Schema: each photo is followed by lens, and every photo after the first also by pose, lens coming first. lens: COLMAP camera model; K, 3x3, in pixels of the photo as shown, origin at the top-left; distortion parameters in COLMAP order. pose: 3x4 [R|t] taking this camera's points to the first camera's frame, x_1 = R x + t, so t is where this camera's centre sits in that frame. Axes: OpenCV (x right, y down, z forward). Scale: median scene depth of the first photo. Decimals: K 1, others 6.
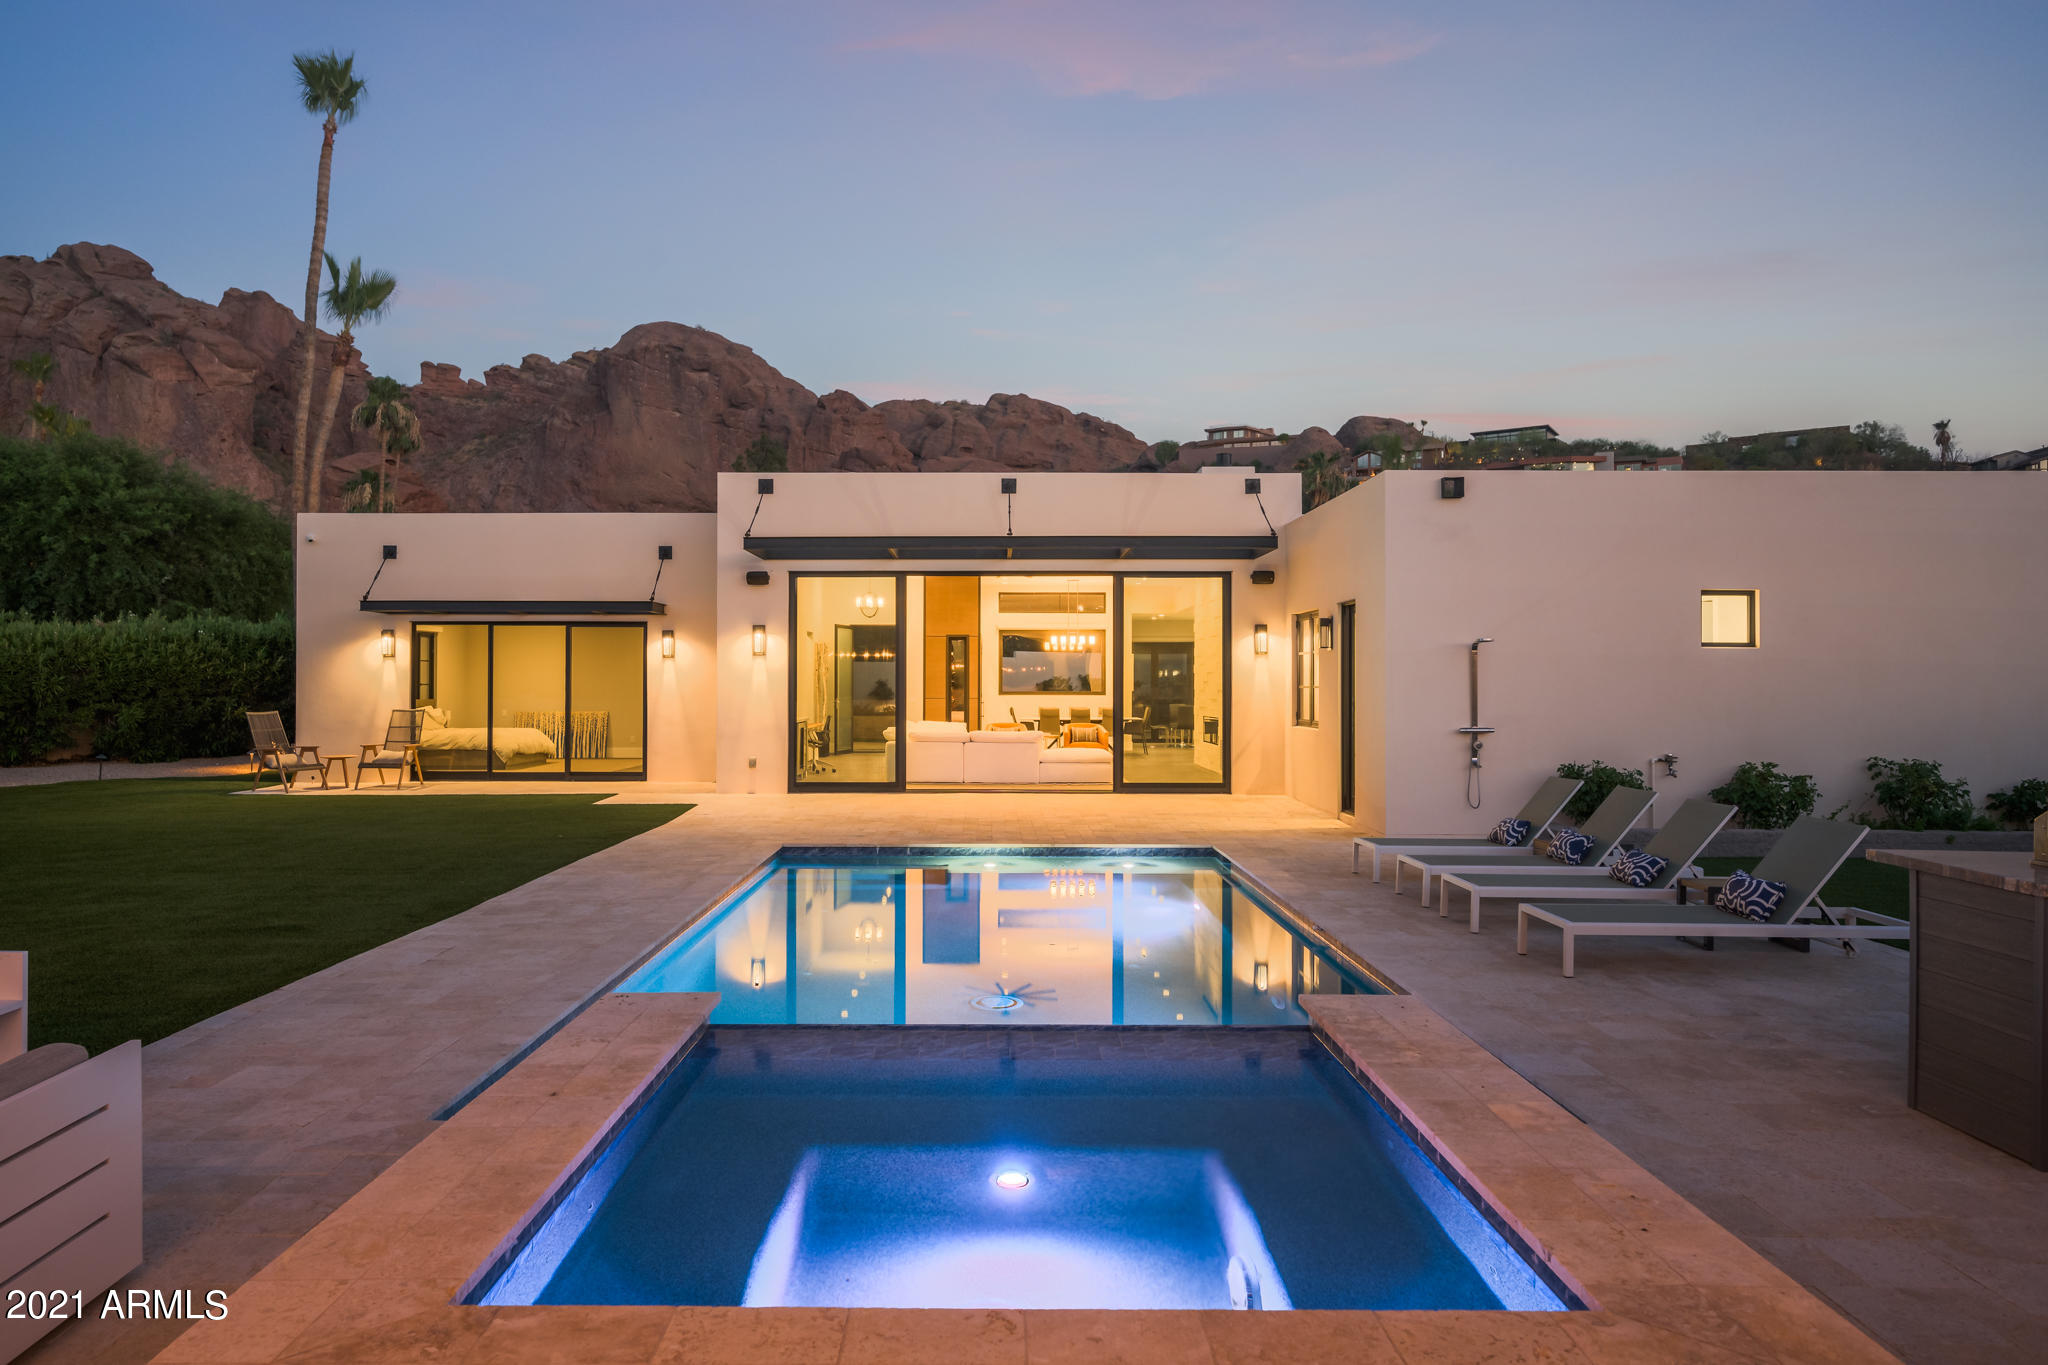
lens RADIAL K [[1345.3, 0, 1024.0], [0, 1345.3, 682.5], [0, 0, 1]] dist [-0.002471, 0.000409]
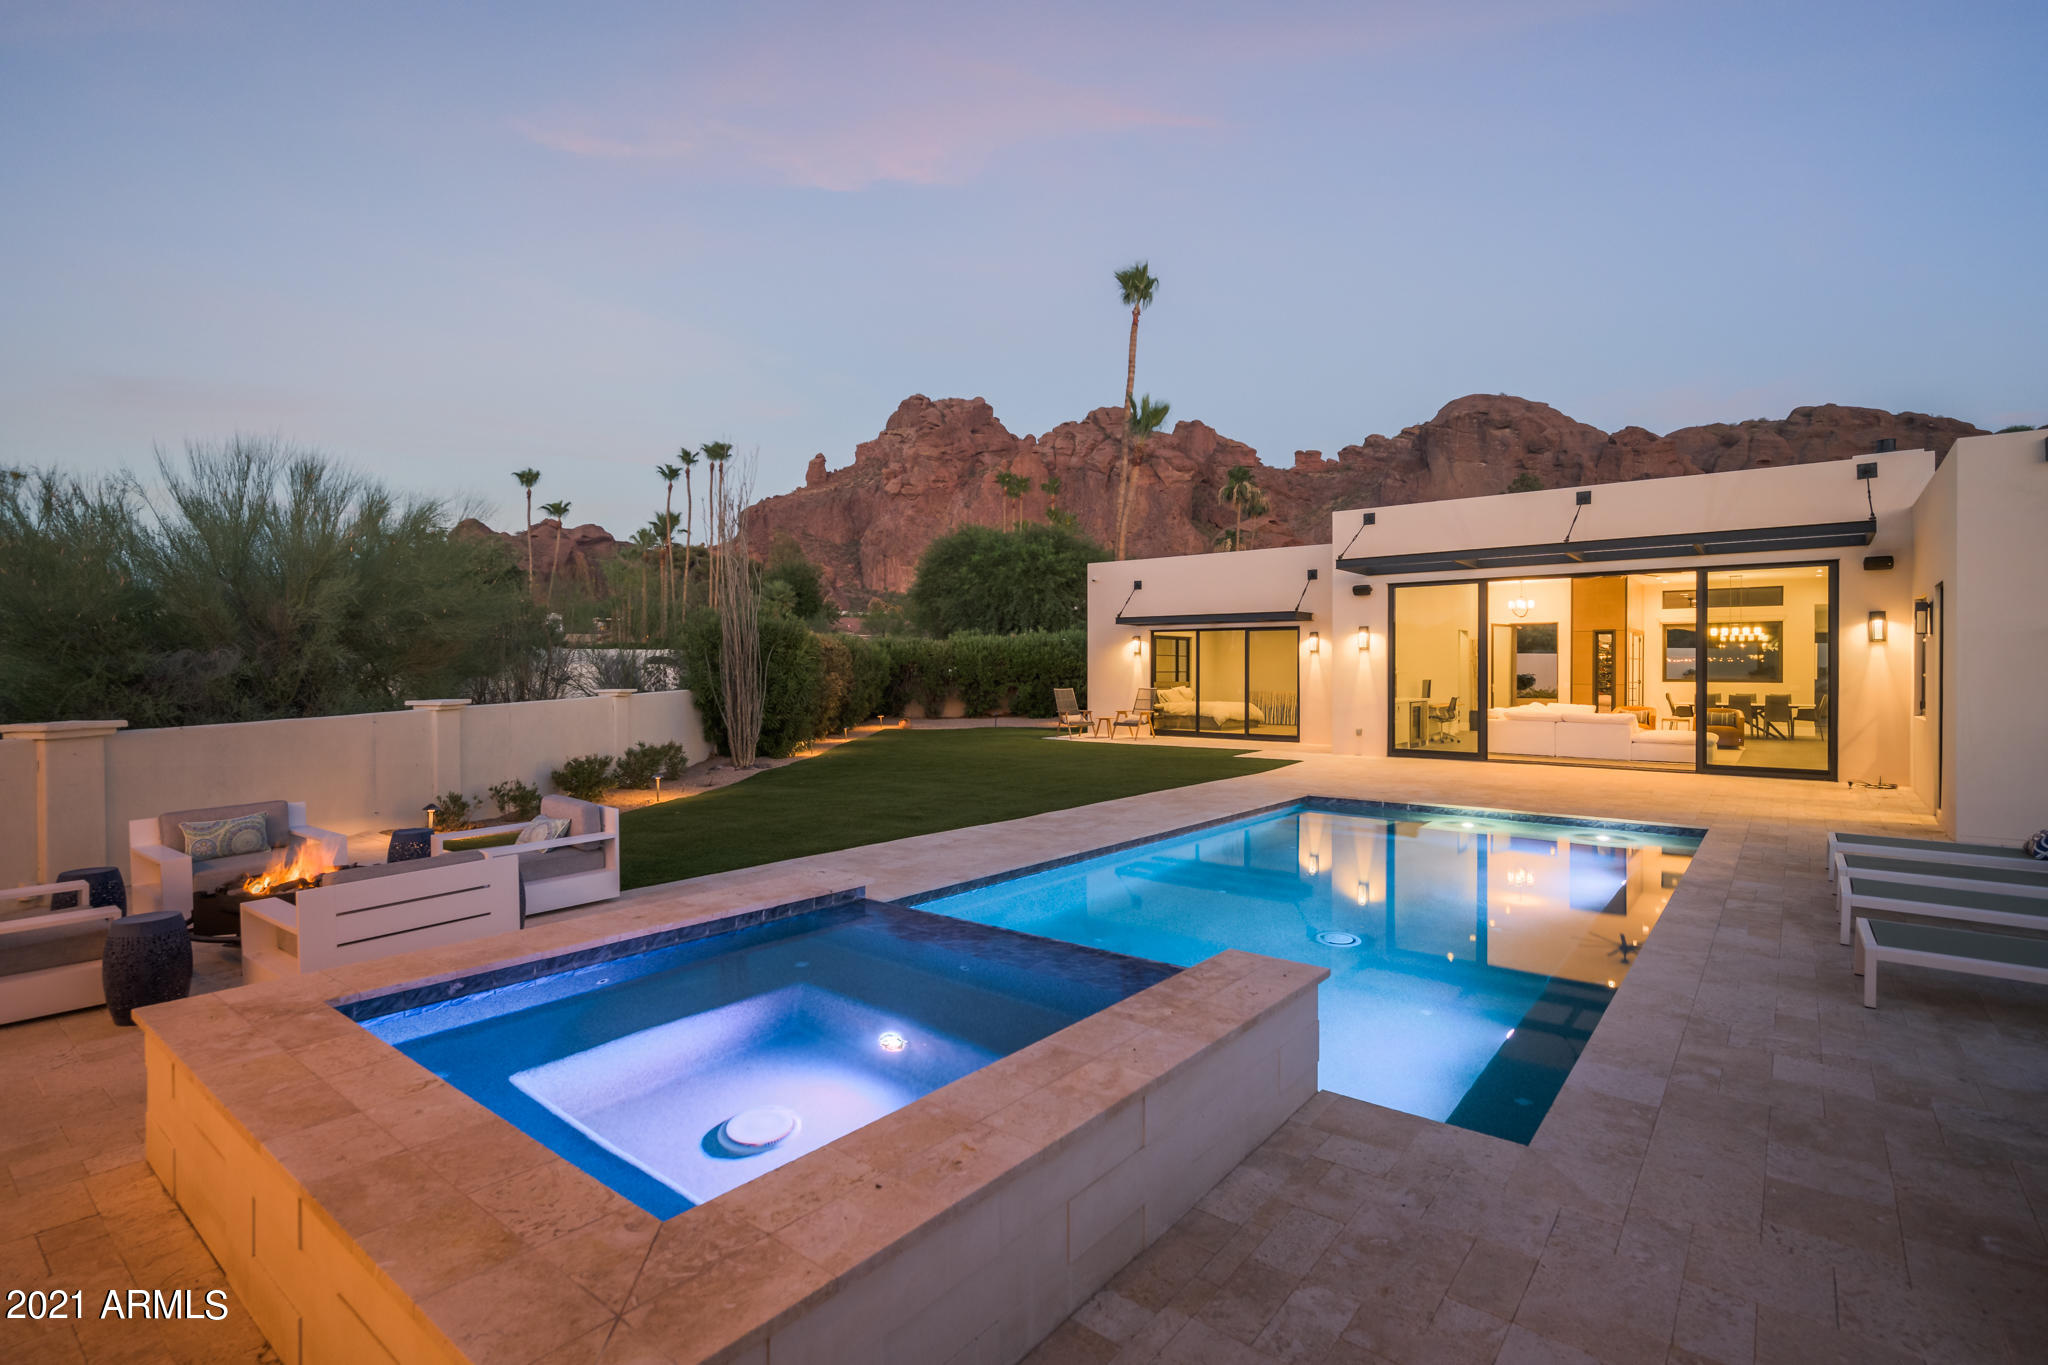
lens RADIAL K [[977.8, 0, 1053.2], [0, 977.8, 681.3], [0, 0, 1]] dist [0.000149, 0.000110]
pose [[0.786785, 0.007065, -0.617187, 0.136290], [-0.000551, 0.999942, 0.010744, 0.000483], [0.617227, -0.008113, 0.786743, 0.063731]]
